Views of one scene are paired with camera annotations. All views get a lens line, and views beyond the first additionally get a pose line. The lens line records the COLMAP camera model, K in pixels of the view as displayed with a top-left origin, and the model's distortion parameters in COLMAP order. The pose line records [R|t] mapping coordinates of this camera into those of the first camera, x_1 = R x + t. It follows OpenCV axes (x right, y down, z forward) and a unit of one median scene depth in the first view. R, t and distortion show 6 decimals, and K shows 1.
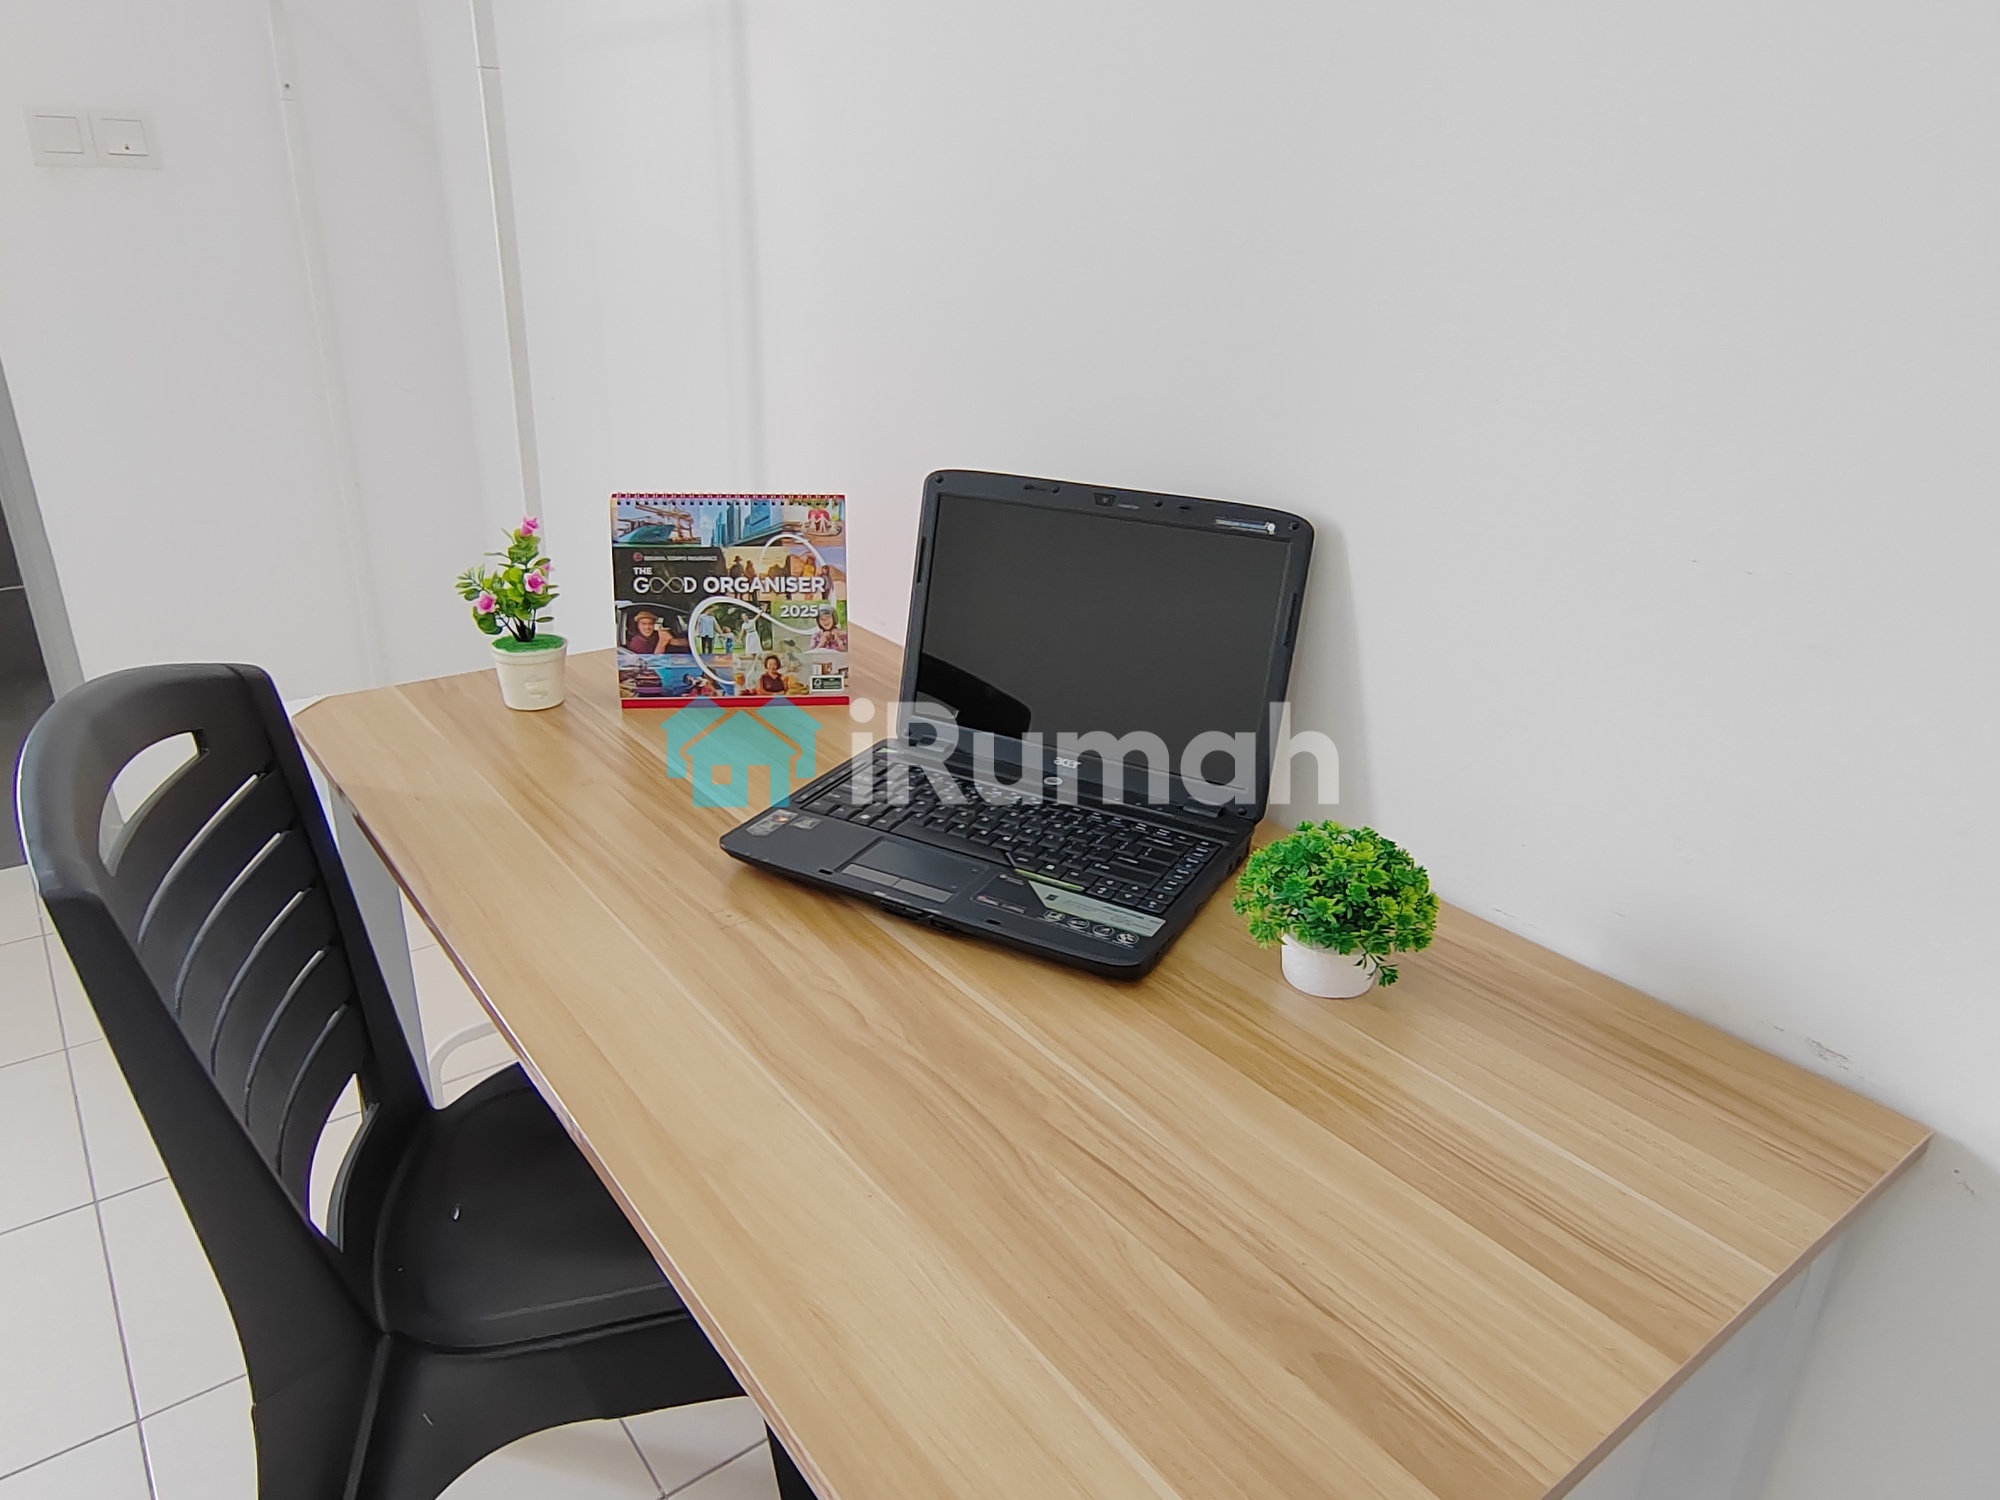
lens RADIAL K [[1332.6, 0, 997.6], [0, 1332.6, 754.8], [0, 0, 1]] dist [0.010965, 0.002741]
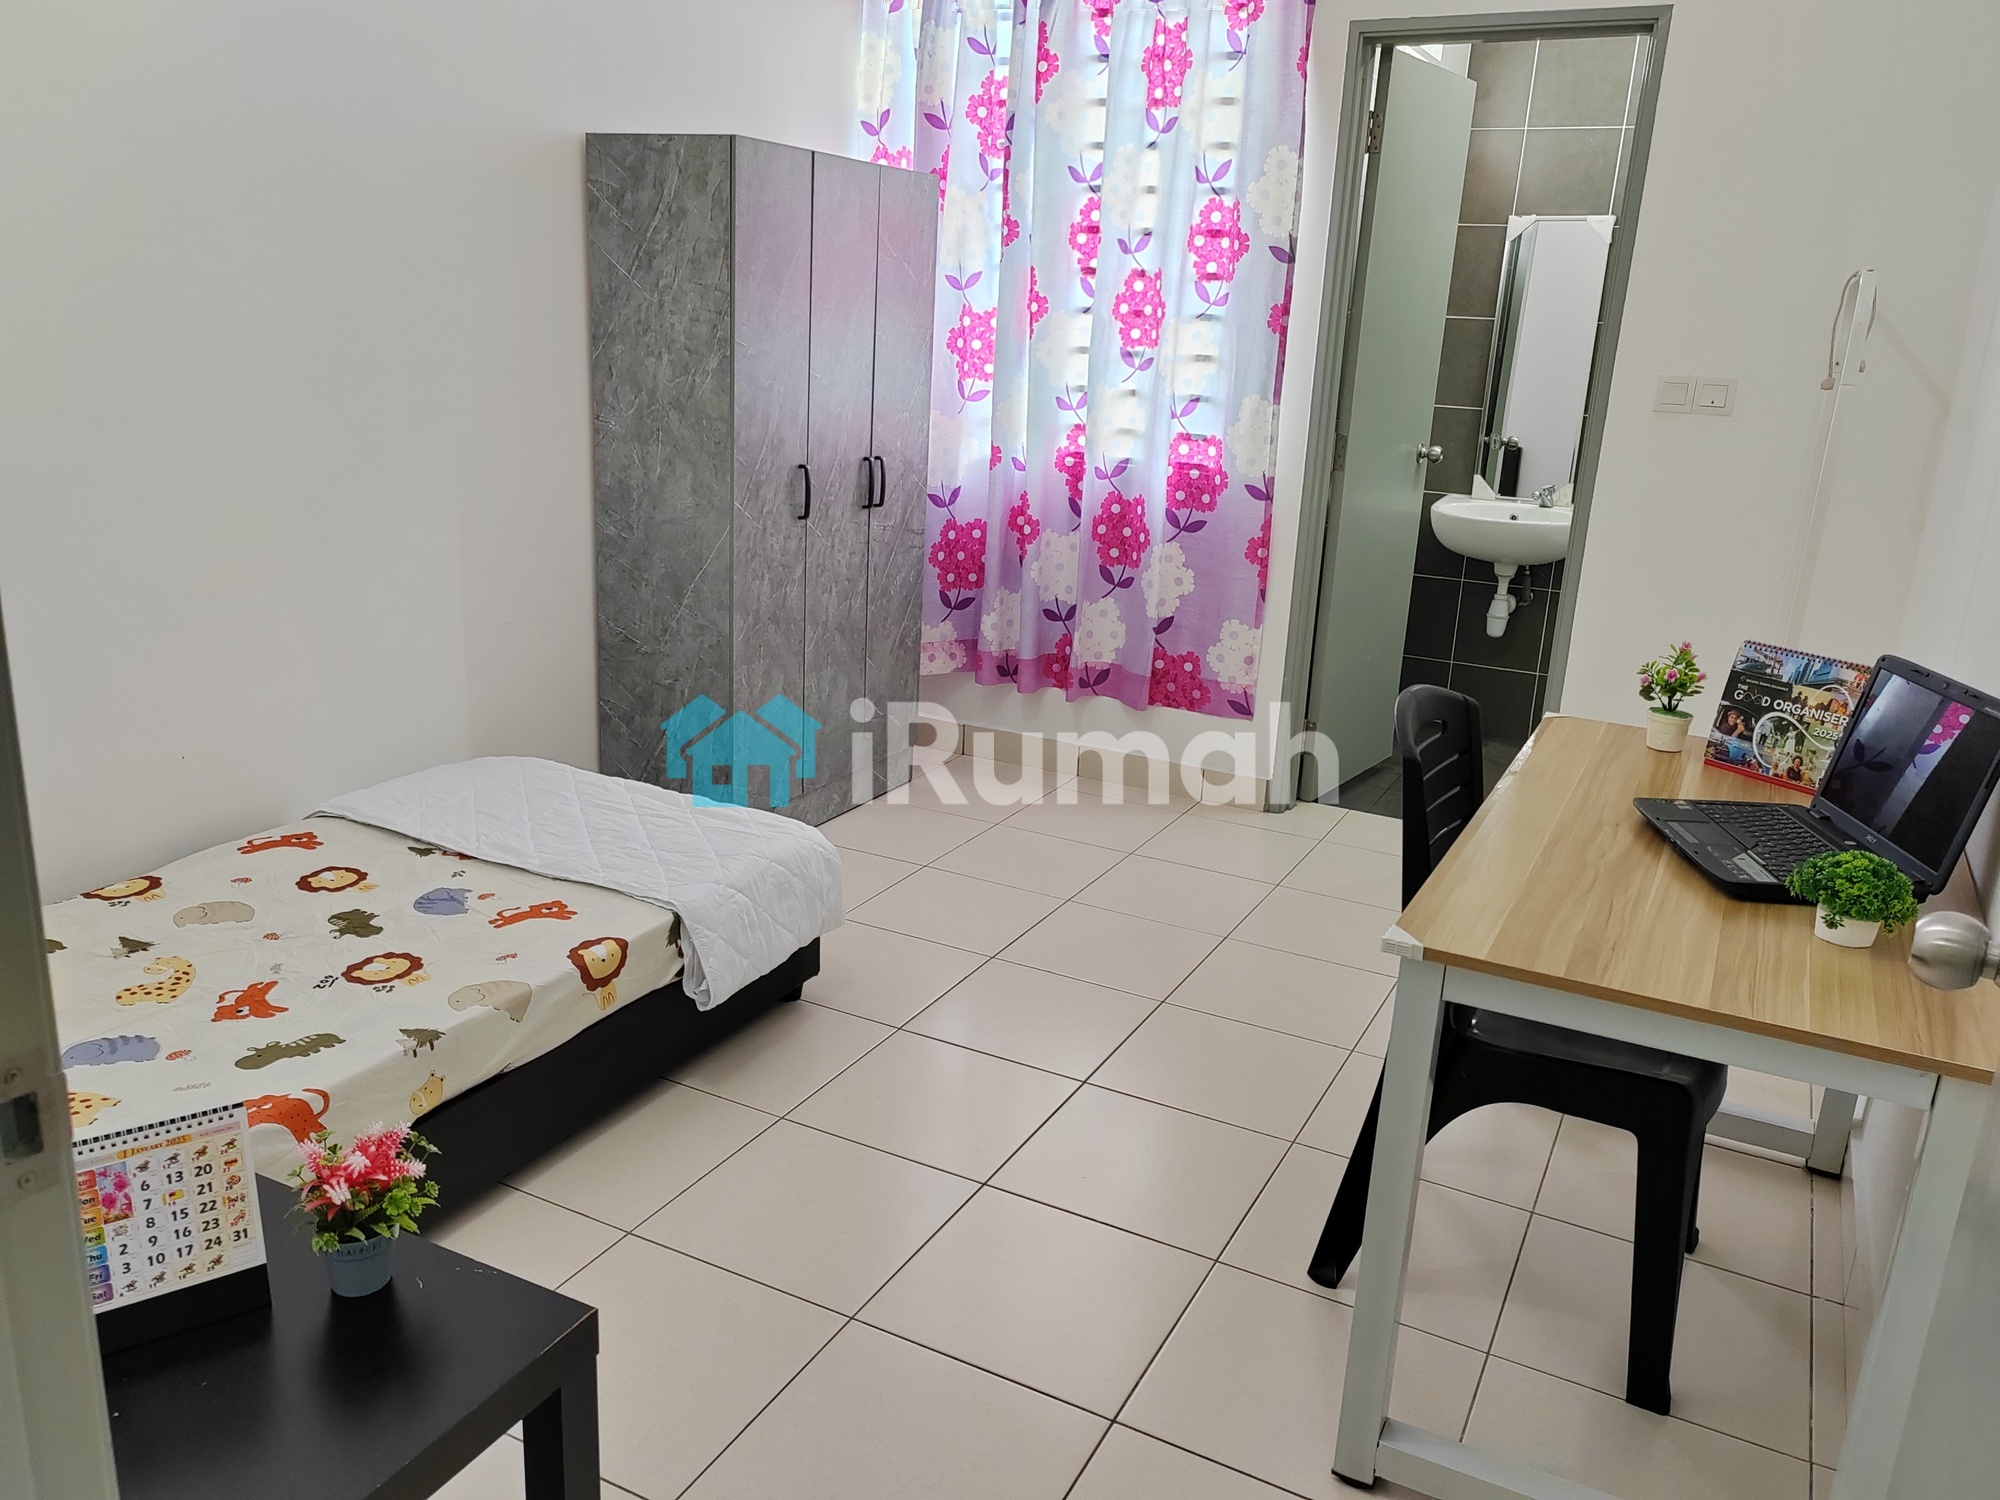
lens RADIAL K [[1533.6, 0, 996.3], [0, 1533.6, 754.9], [0, 0, 1]] dist [0.016920, 0.010749]
pose [[0.437270, 0.249171, -0.864123, 0.992744], [-0.374010, 0.924203, 0.077236, 0.137800], [0.817870, 0.289418, 0.497319, -0.678262]]
